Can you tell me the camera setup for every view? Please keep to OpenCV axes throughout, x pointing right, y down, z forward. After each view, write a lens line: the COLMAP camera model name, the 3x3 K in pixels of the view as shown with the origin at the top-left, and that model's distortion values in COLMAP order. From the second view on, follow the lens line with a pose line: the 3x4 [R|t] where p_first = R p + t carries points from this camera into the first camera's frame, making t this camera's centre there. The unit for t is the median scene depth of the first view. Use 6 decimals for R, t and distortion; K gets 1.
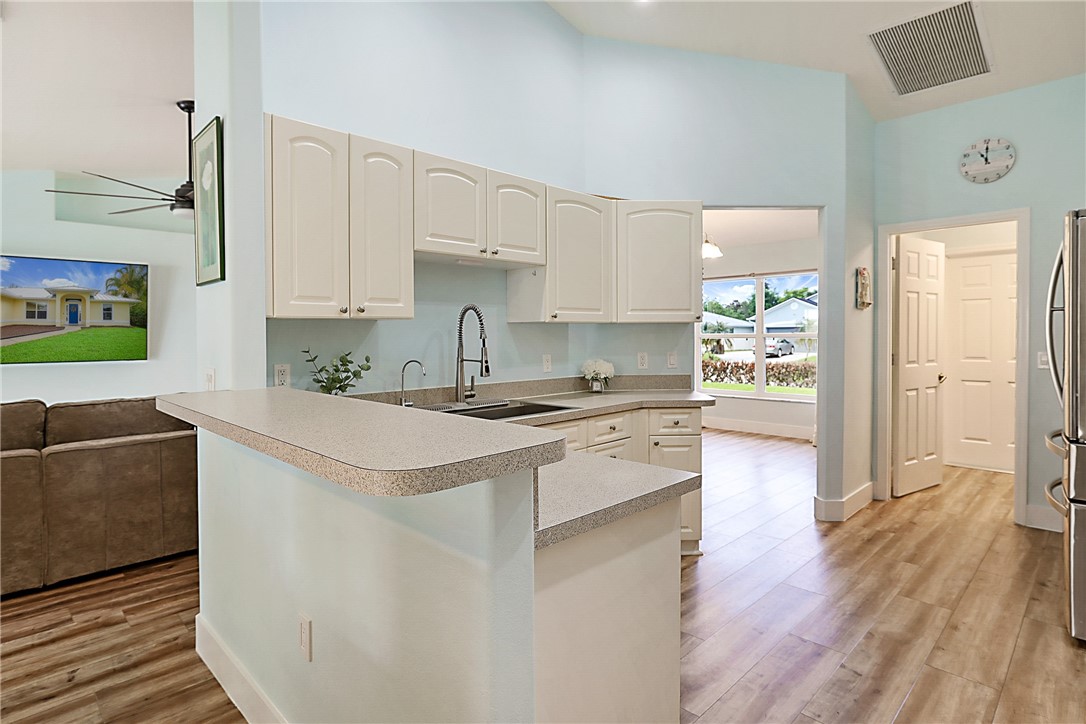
lens RADIAL K [[577.2, 0, 584.6], [0, 577.2, 349.7], [0, 0, 1]] dist [0.002365, 0.001289]
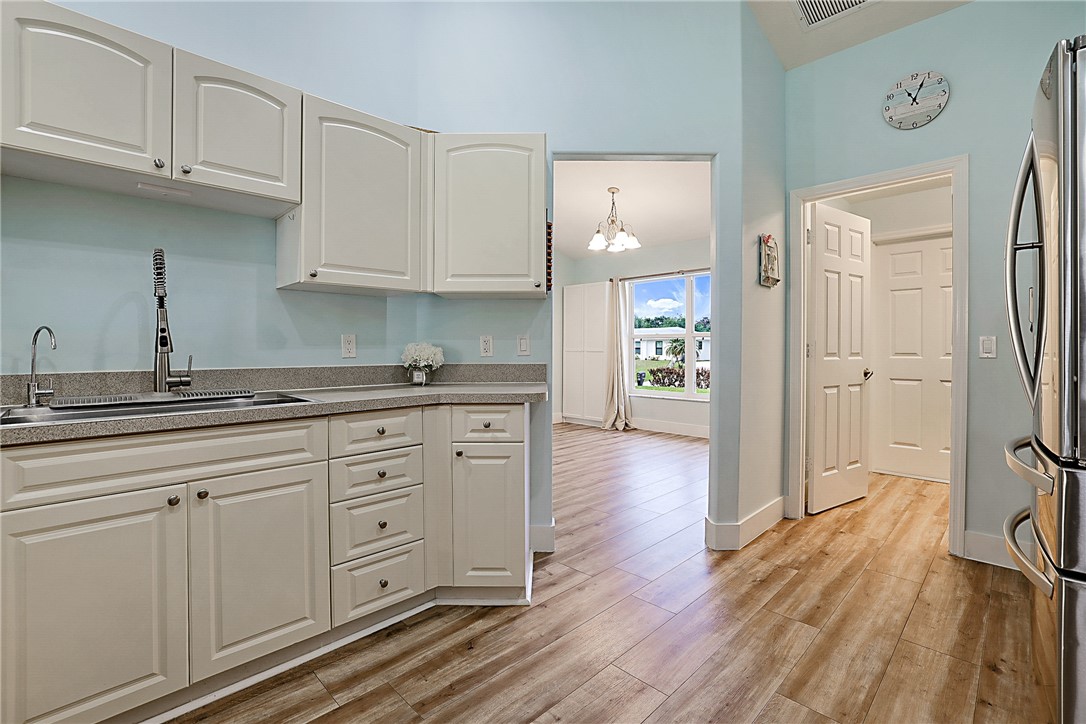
lens RADIAL K [[499.5, 0, 574.4], [0, 499.5, 354.5], [0, 0, 1]] dist [-0.029318, 0.004257]
pose [[0.999972, 0.006808, -0.002992, 0.244241], [-0.006839, 0.999923, -0.010375, 0.040770], [0.002921, 0.010395, 0.999942, 0.346159]]
